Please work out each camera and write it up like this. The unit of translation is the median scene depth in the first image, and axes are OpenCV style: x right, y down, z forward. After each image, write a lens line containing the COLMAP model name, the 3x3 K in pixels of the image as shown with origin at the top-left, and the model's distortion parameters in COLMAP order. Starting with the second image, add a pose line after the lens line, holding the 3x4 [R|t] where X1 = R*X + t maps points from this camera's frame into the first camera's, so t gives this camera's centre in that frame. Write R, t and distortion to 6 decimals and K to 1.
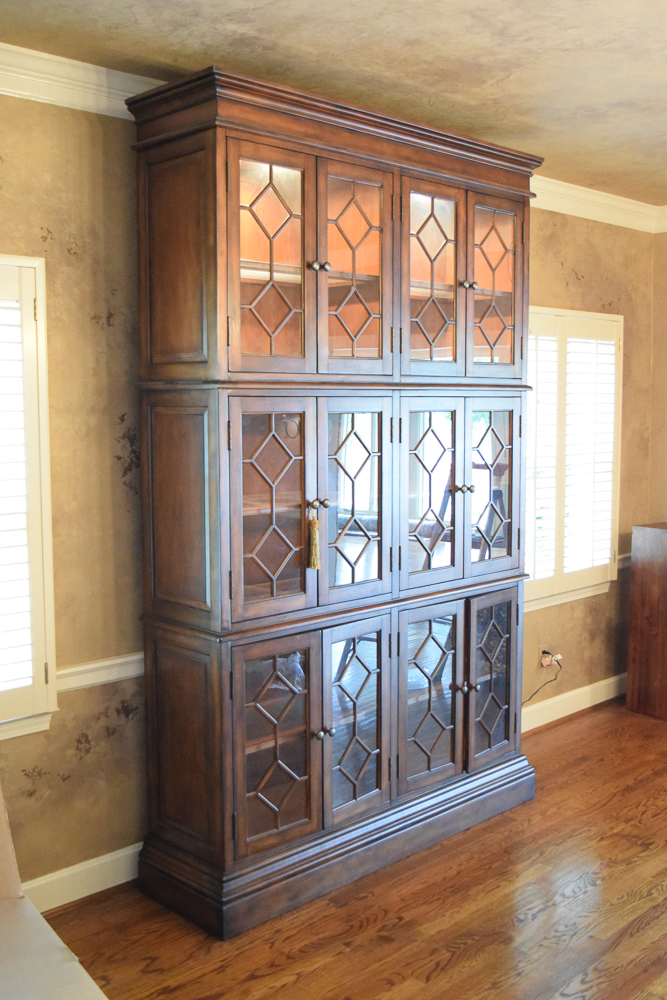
lens RADIAL K [[1018.8, 0, 333.5], [0, 1018.8, 500.0], [0, 0, 1]] dist [-0.083468, 0.012303]
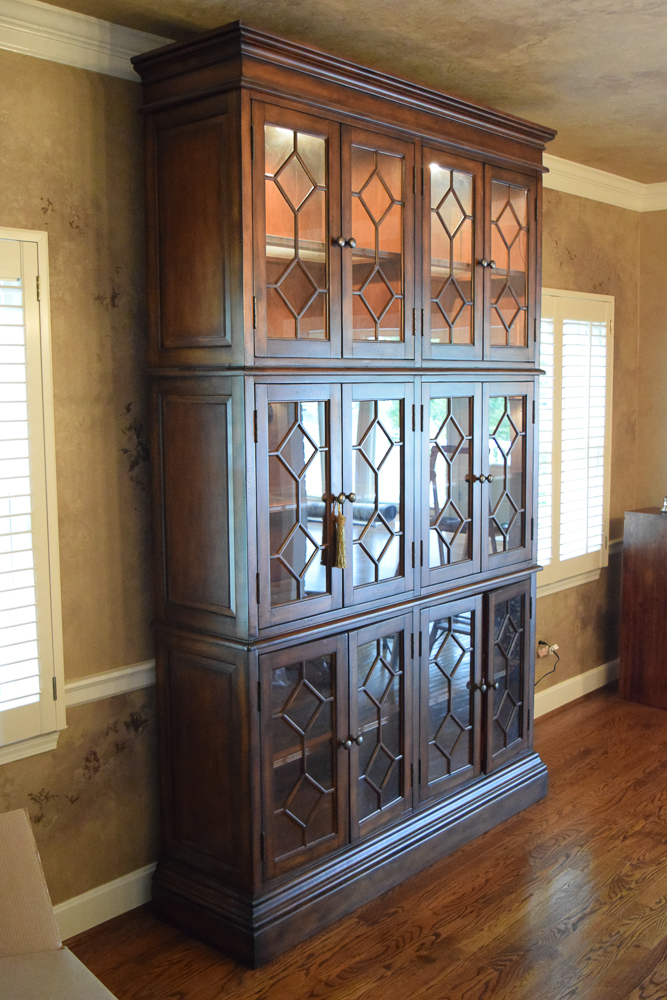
lens RADIAL K [[1016.9, 0, 333.5], [0, 1016.9, 500.0], [0, 0, 1]] dist [-0.078760, 0.009718]
pose [[0.997266, -0.013964, 0.072570, -0.091499], [0.012614, 0.999739, 0.019033, -0.012297], [-0.072817, -0.018065, 0.997182, 0.071349]]
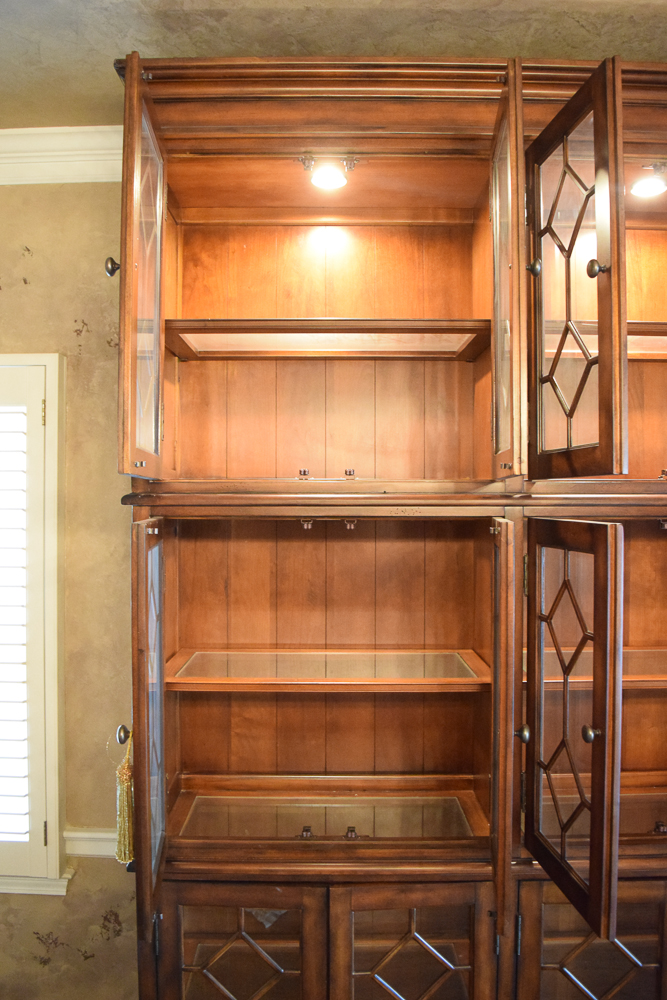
lens RADIAL K [[787.4, 0, 333.5], [0, 787.4, 500.0], [0, 0, 1]] dist [-0.095988, 0.017618]
pose [[0.714444, 0.002295, -0.699689, 0.324557], [-0.069242, 0.995318, -0.067437, -0.078589], [0.696258, 0.096628, 0.711258, 0.645298]]
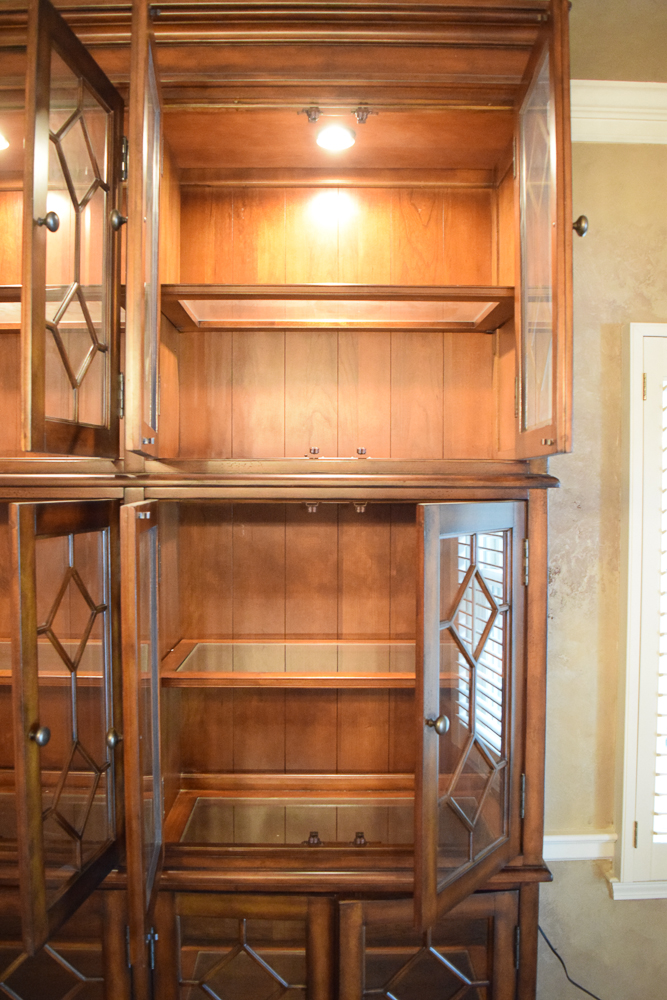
lens RADIAL K [[787.4, 0, 333.5], [0, 787.4, 500.0], [0, 0, 1]] dist [-0.095988, 0.017618]
pose [[0.719902, 0.017586, -0.693853, 0.455523], [-0.070753, 0.996331, -0.048157, -0.094457], [0.690460, 0.083760, 0.718505, 0.826846]]
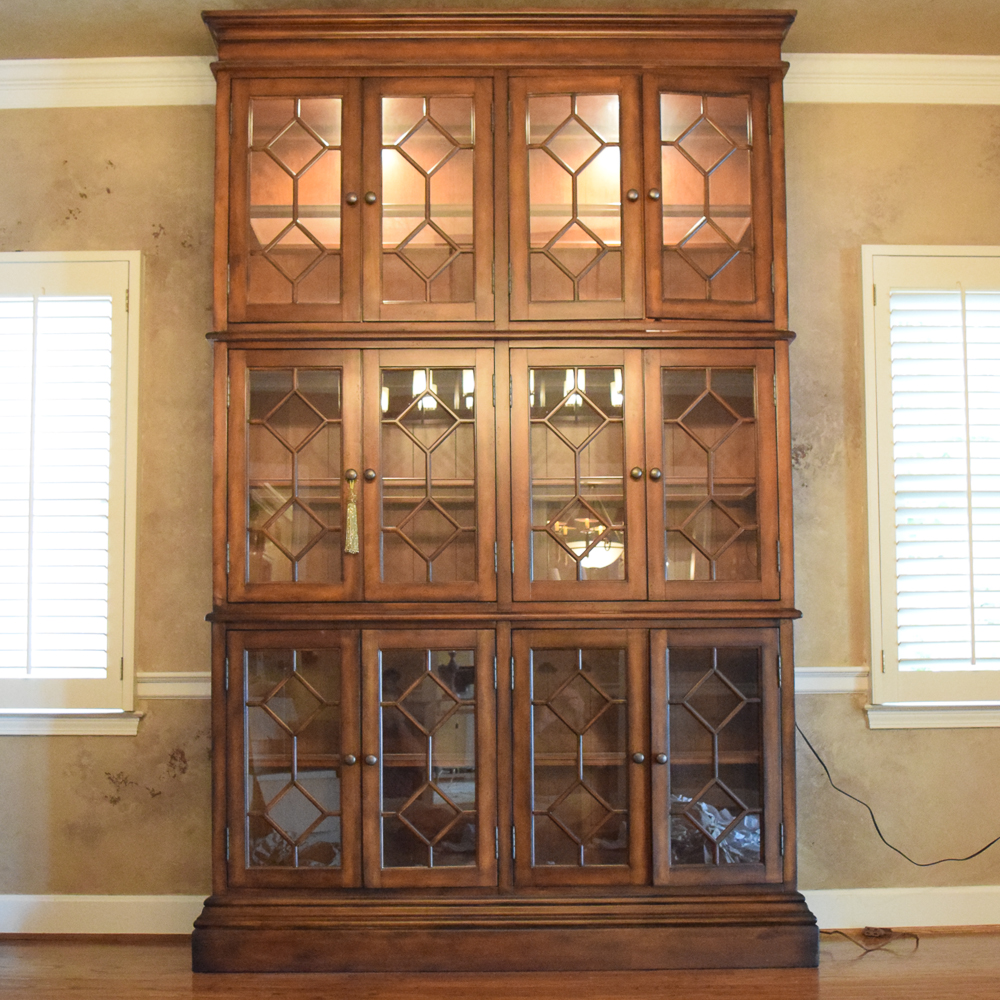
lens RADIAL K [[1416.5, 0, 508.0], [0, 1416.5, 627.7], [0, 0, 1]] dist [-0.086307, 0.033597]
pose [[0.724135, -0.036506, -0.688692, 0.855404], [-0.060460, 0.991393, -0.116123, 0.252020], [0.687003, 0.125727, 0.715695, 0.274322]]
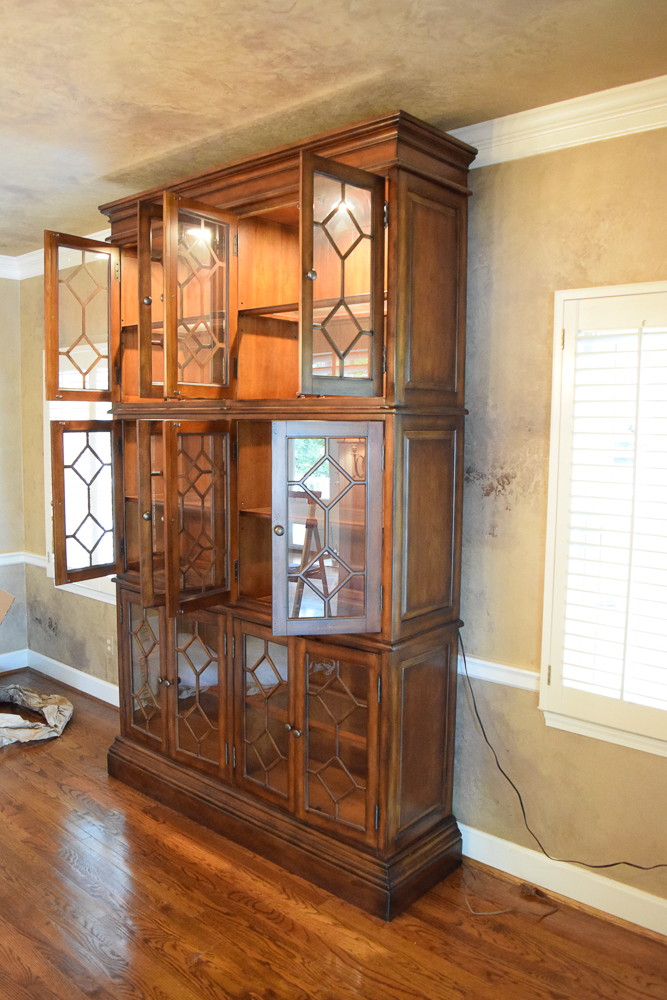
lens RADIAL K [[787.4, 0, 333.5], [0, 787.4, 500.0], [0, 0, 1]] dist [-0.095988, 0.017618]
pose [[0.073251, 0.100325, -0.992255, 0.977421], [-0.104204, 0.990252, 0.092430, -0.113071], [0.991855, 0.096627, 0.082991, 1.121201]]
